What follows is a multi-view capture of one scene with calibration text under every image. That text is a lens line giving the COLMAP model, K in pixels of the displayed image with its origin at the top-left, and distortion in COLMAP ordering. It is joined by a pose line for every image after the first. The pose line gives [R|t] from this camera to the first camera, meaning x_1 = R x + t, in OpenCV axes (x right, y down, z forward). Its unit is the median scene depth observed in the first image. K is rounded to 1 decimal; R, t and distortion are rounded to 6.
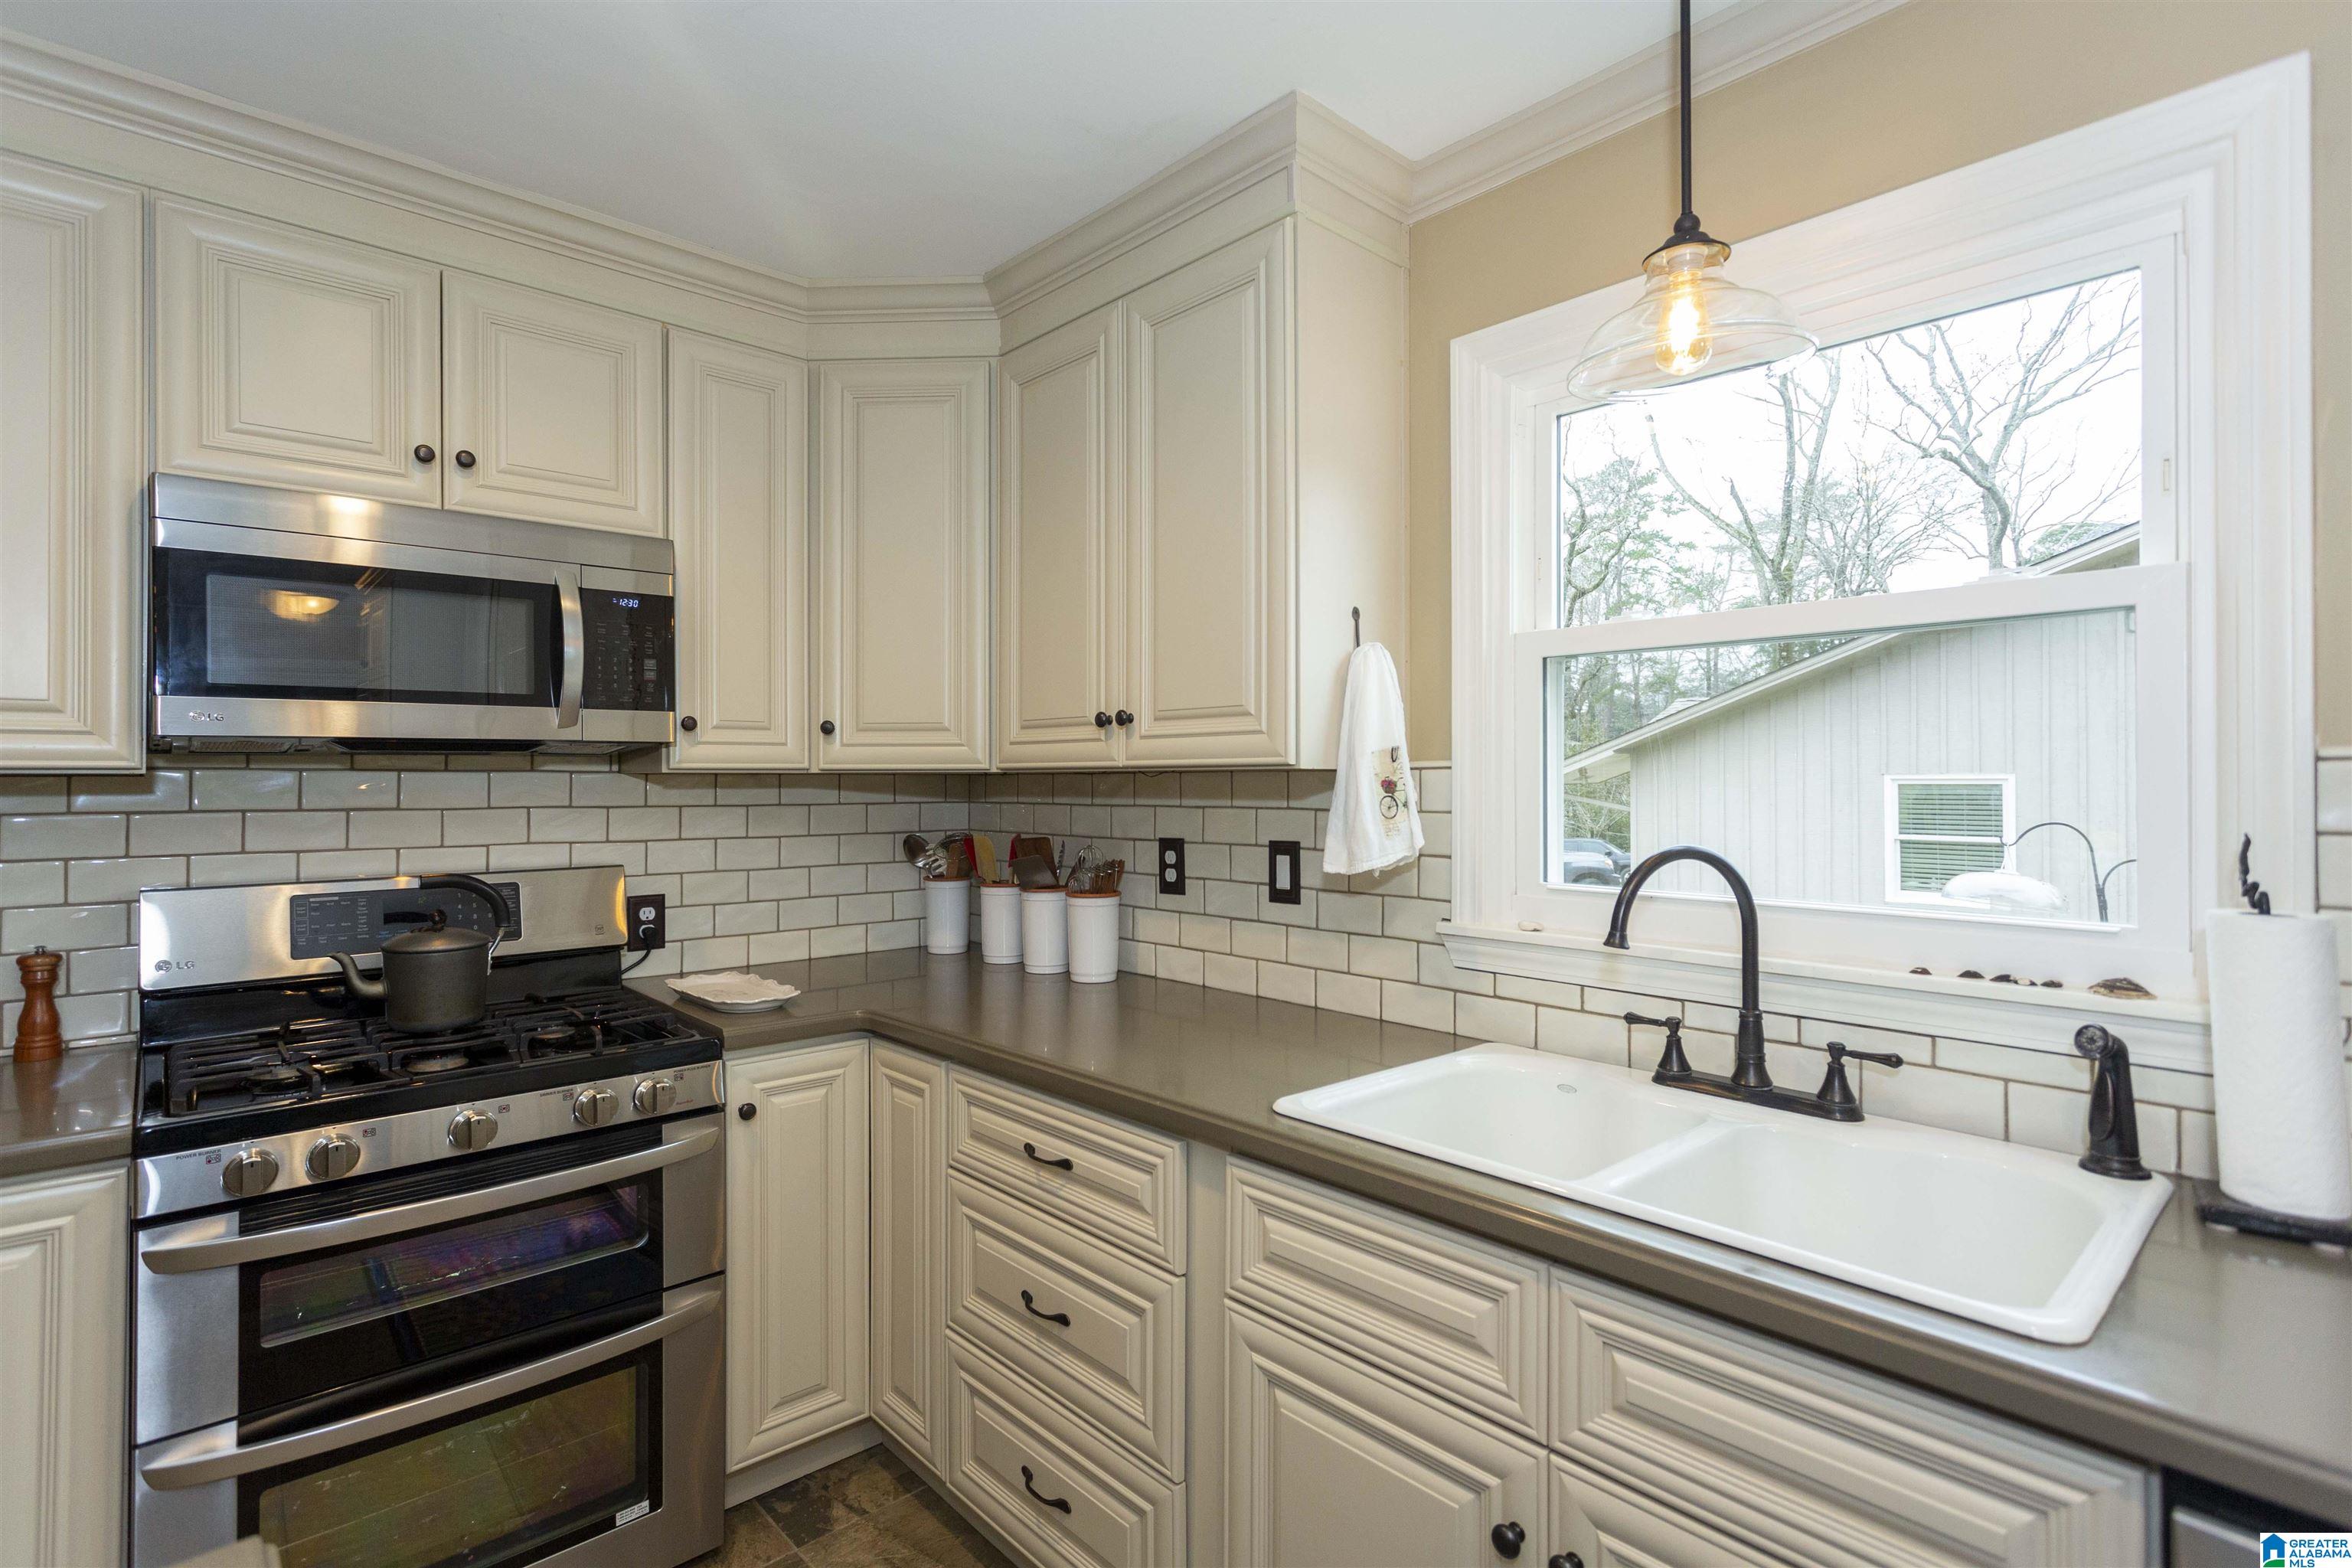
lens RADIAL K [[1112.3, 0, 1162.7], [0, 1112.3, 766.9], [0, 0, 1]] dist [0.000710, 0.000908]
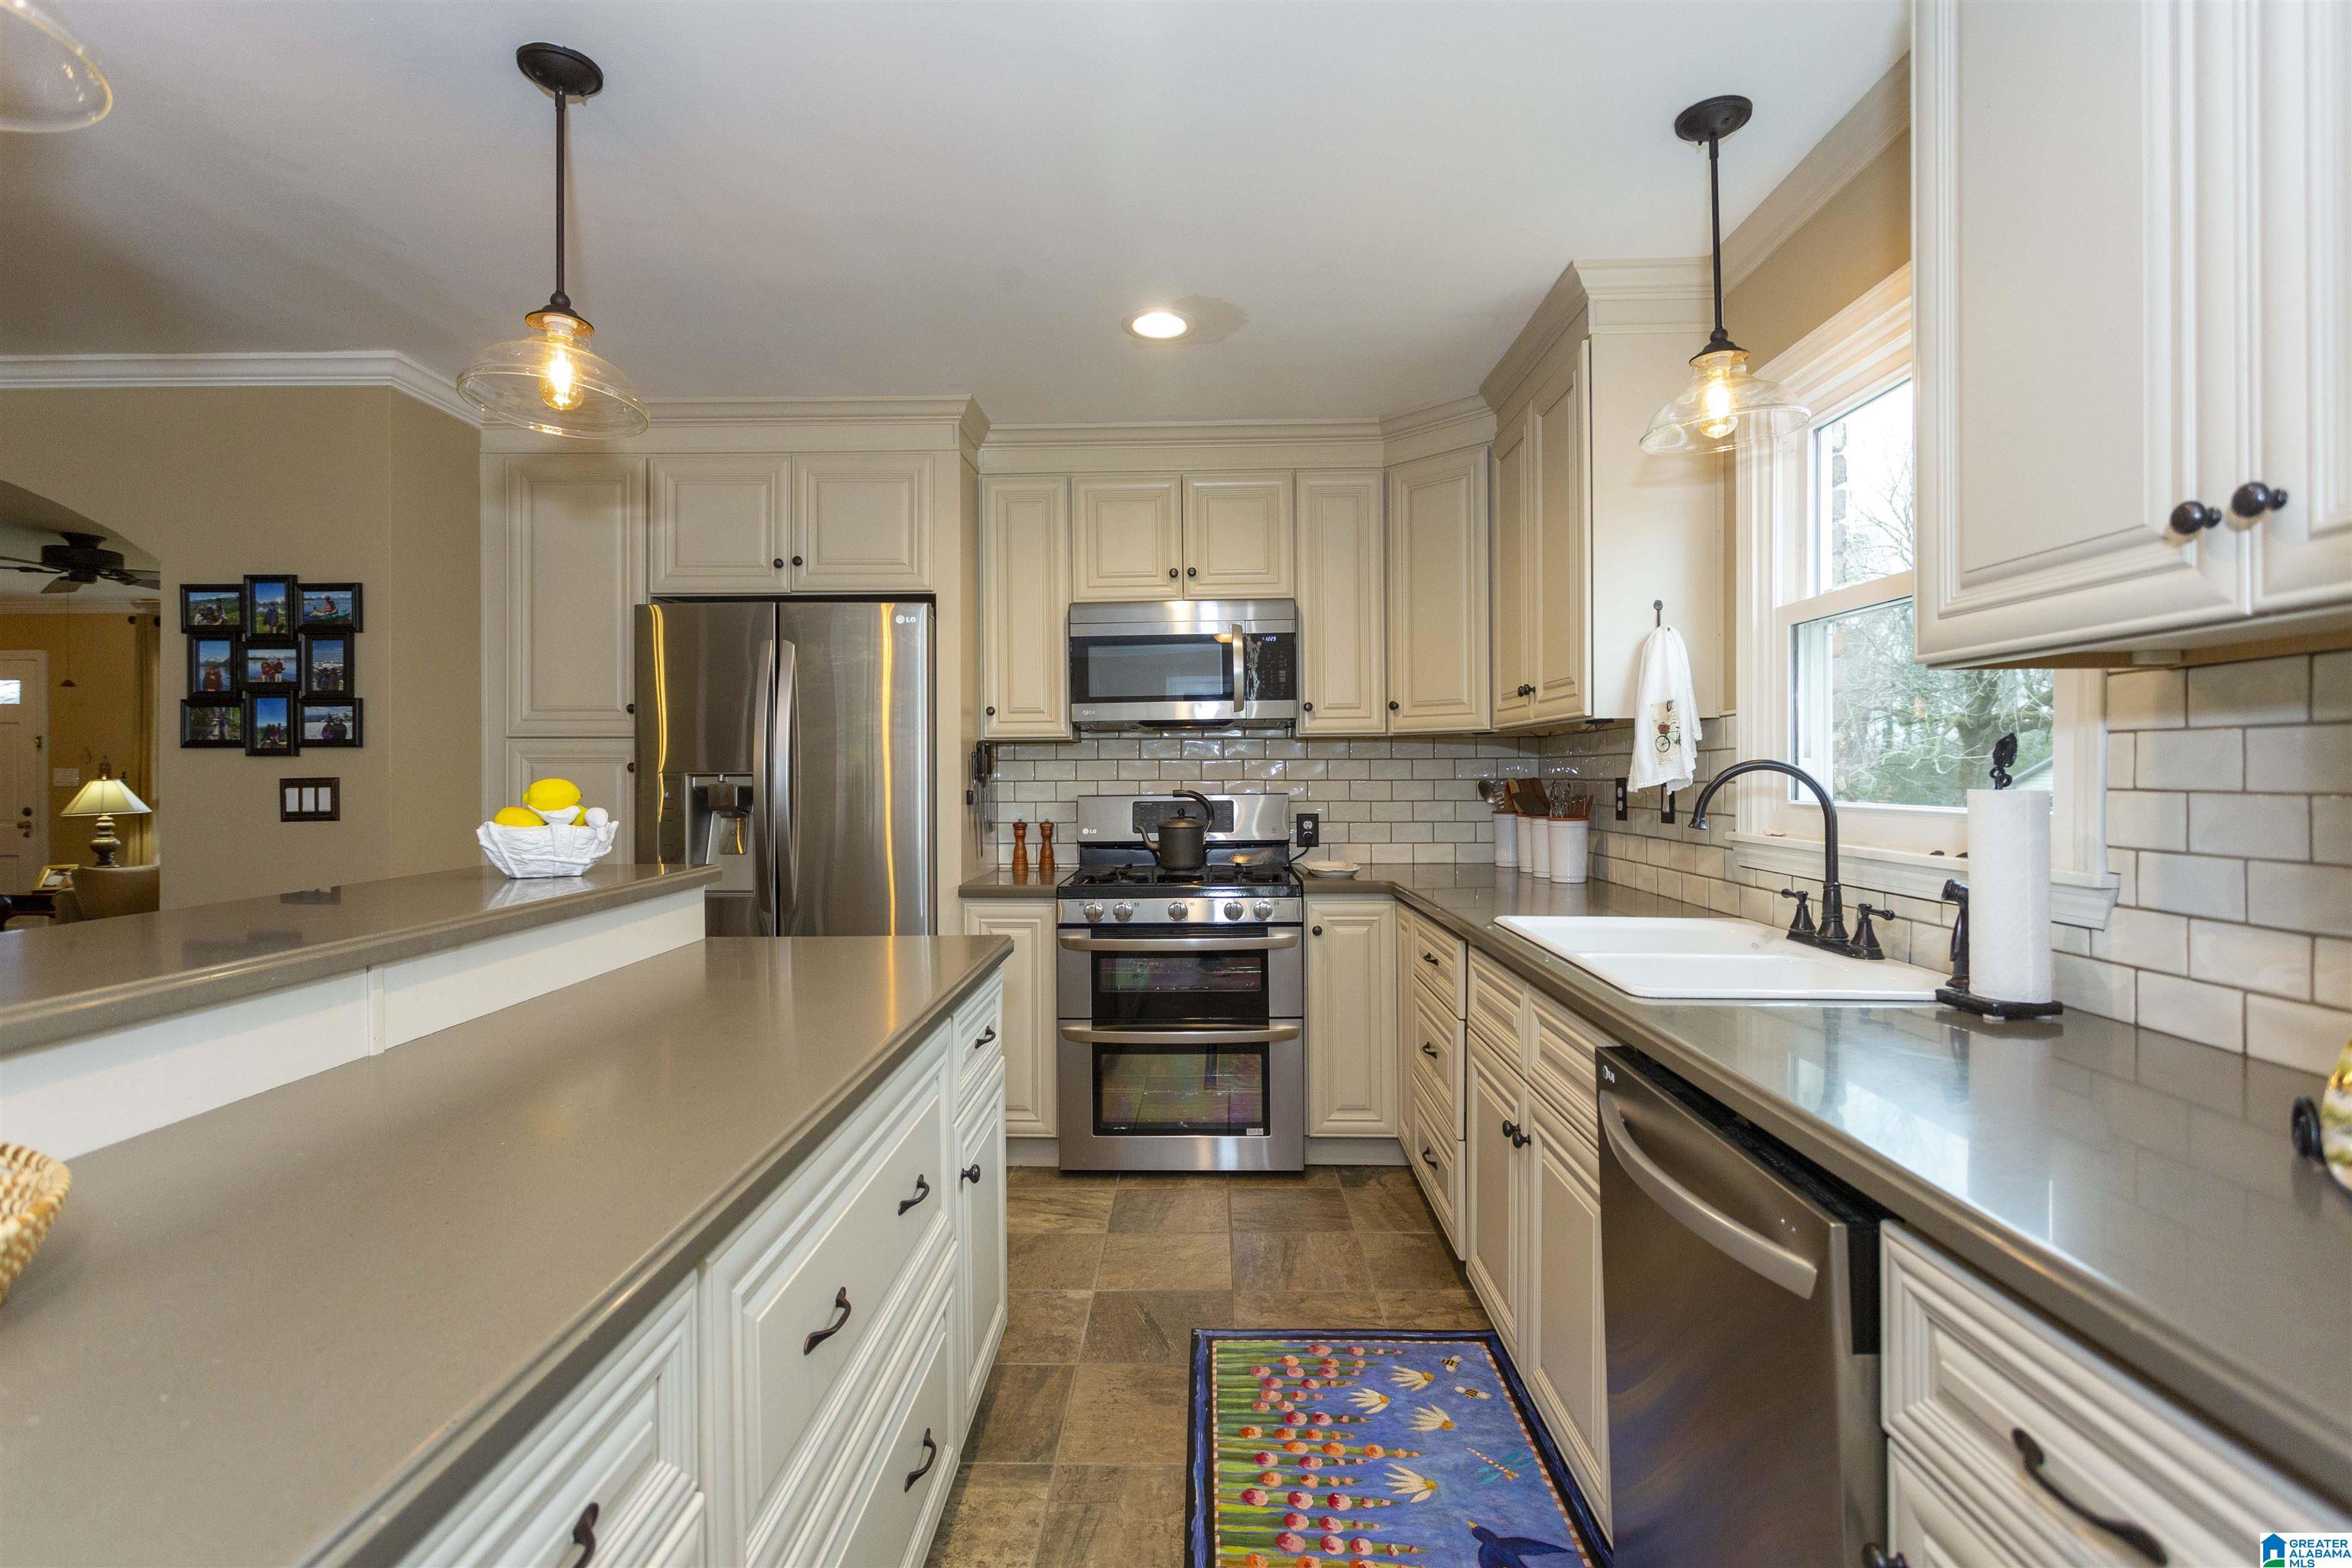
lens RADIAL K [[1114.4, 0, 1174.4], [0, 1114.4, 771.9], [0, 0, 1]] dist [0.001180, 0.000416]
pose [[0.721640, -0.003244, -0.692261, 0.641937], [0.014261, 0.999846, 0.010181, 0.042567], [0.692121, -0.017219, 0.721576, -0.381268]]
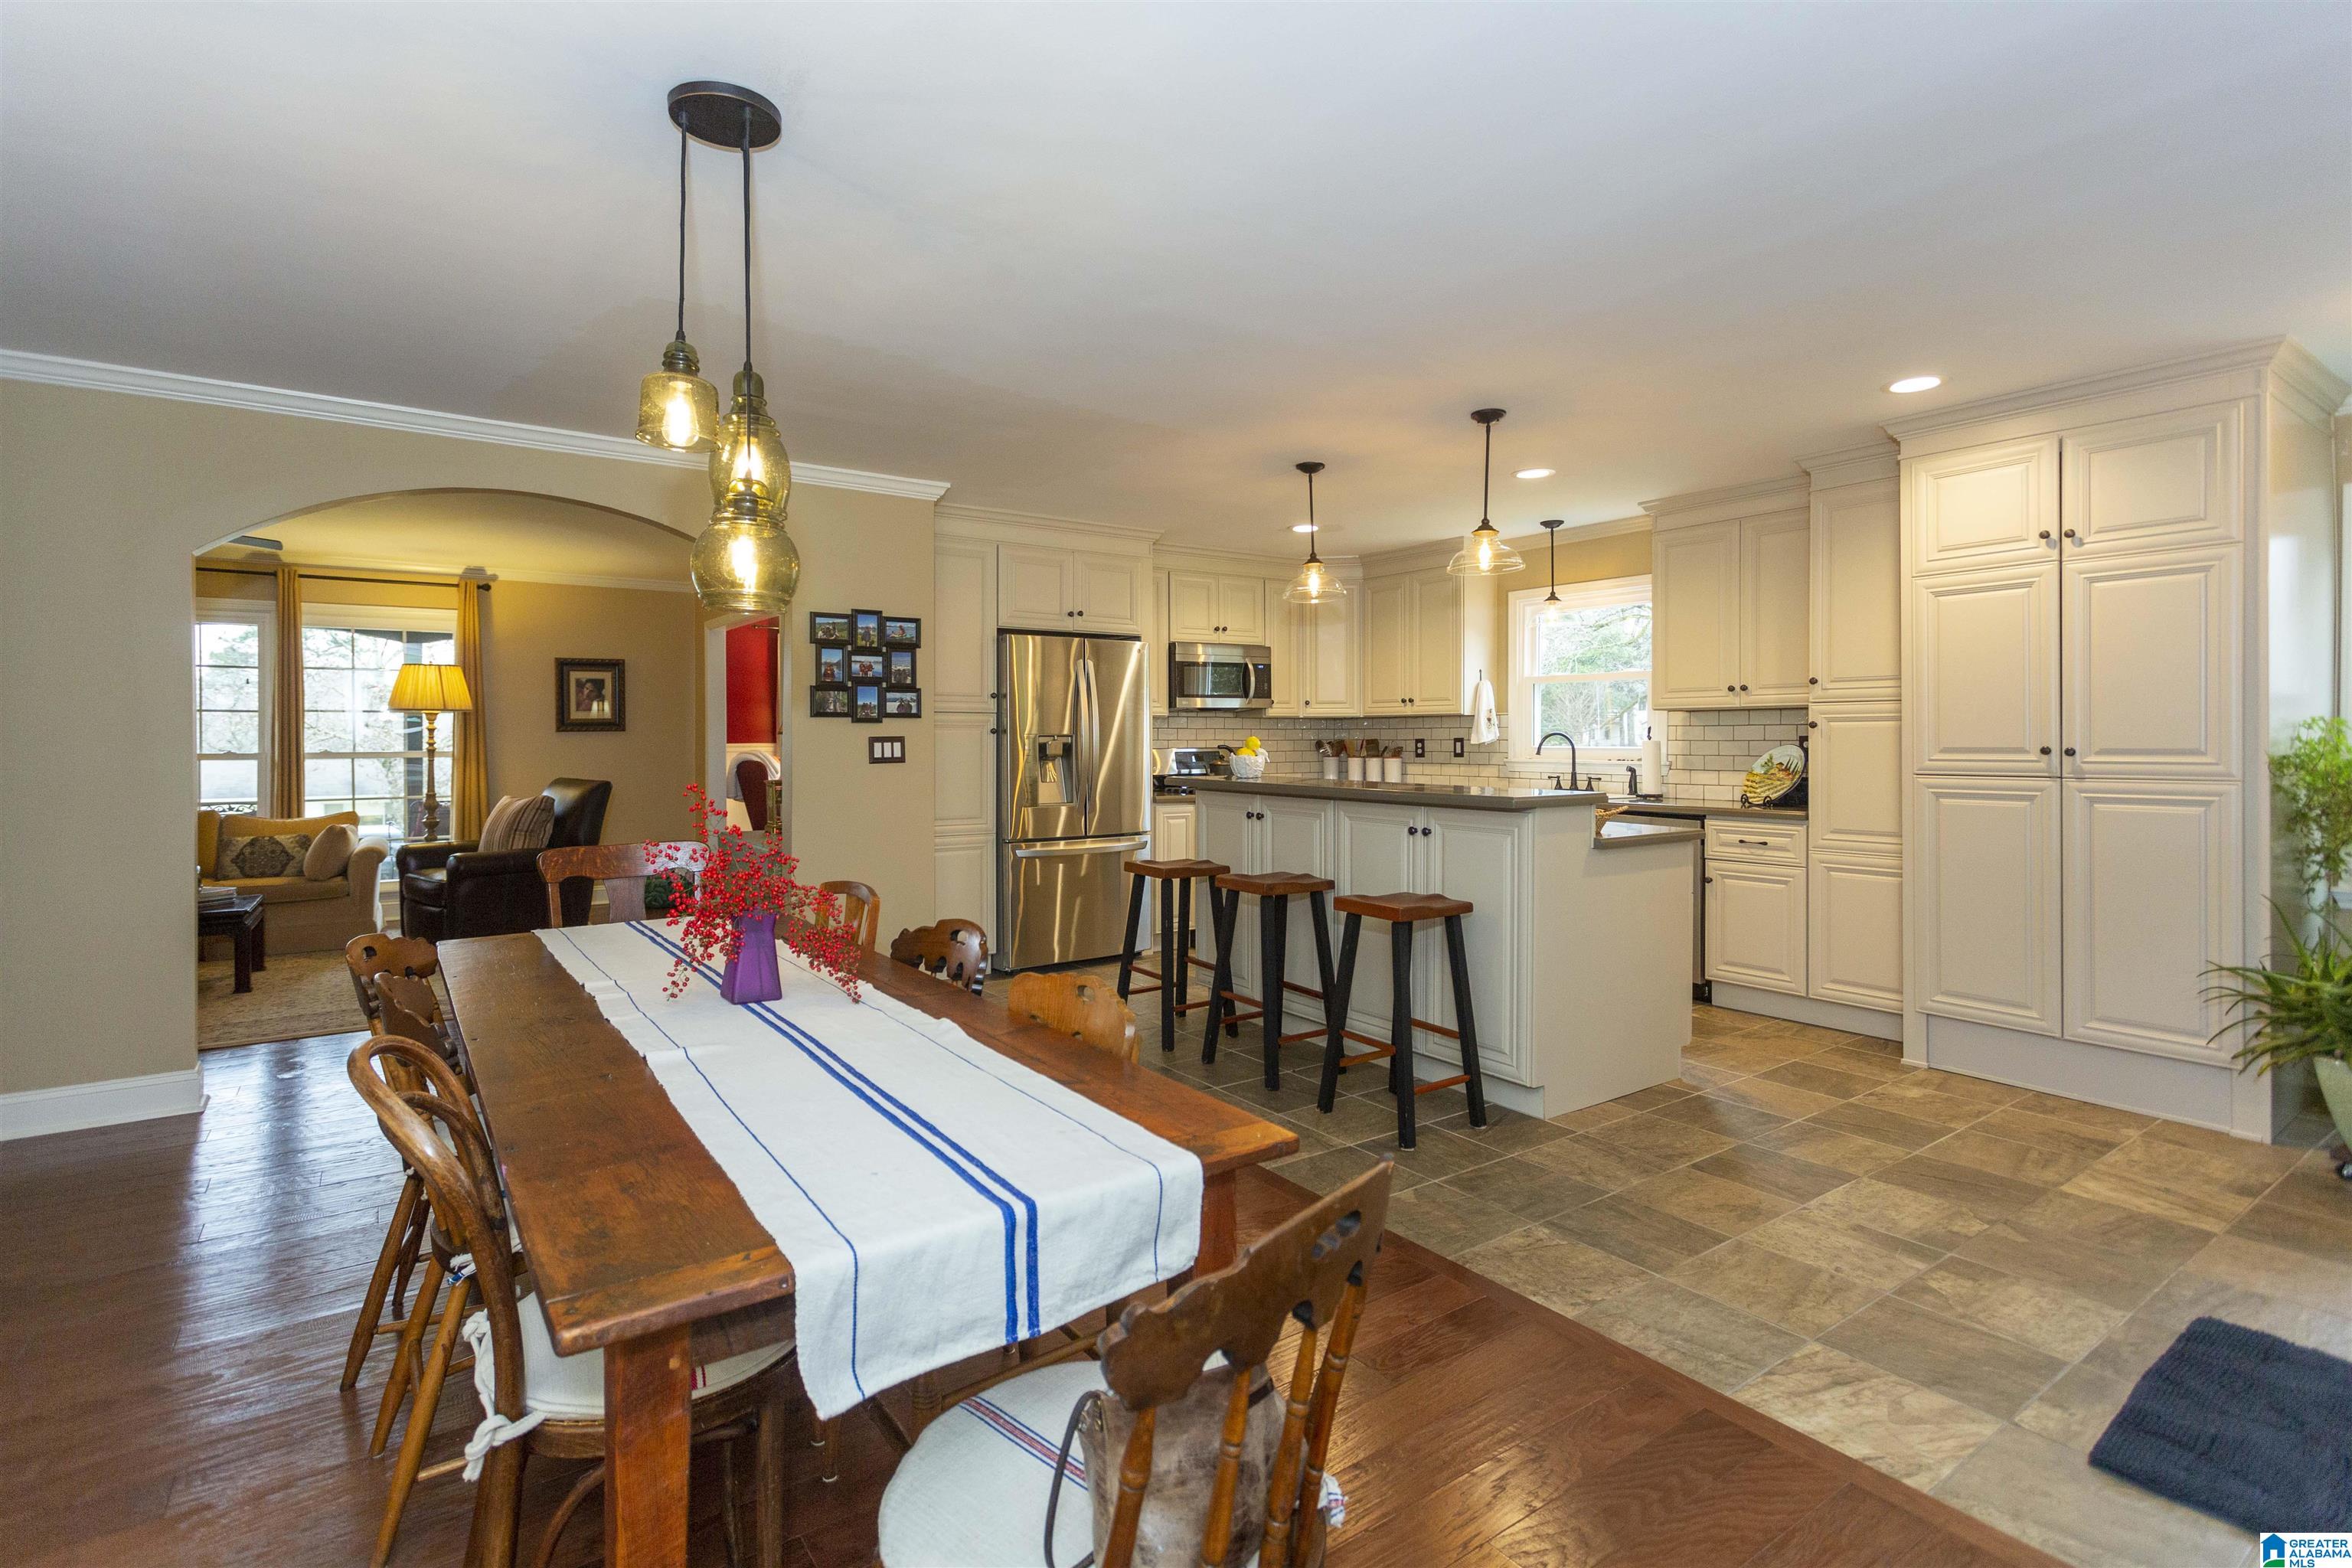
lens RADIAL K [[1108.7, 0, 1167.2], [0, 1108.7, 741.2], [0, 0, 1]] dist [0.005810, 0.000942]
pose [[0.991435, -0.000403, -0.130597, -0.328725], [0.002727, 0.999841, 0.017613, 0.018533], [0.130569, -0.017819, 0.991279, -2.445889]]
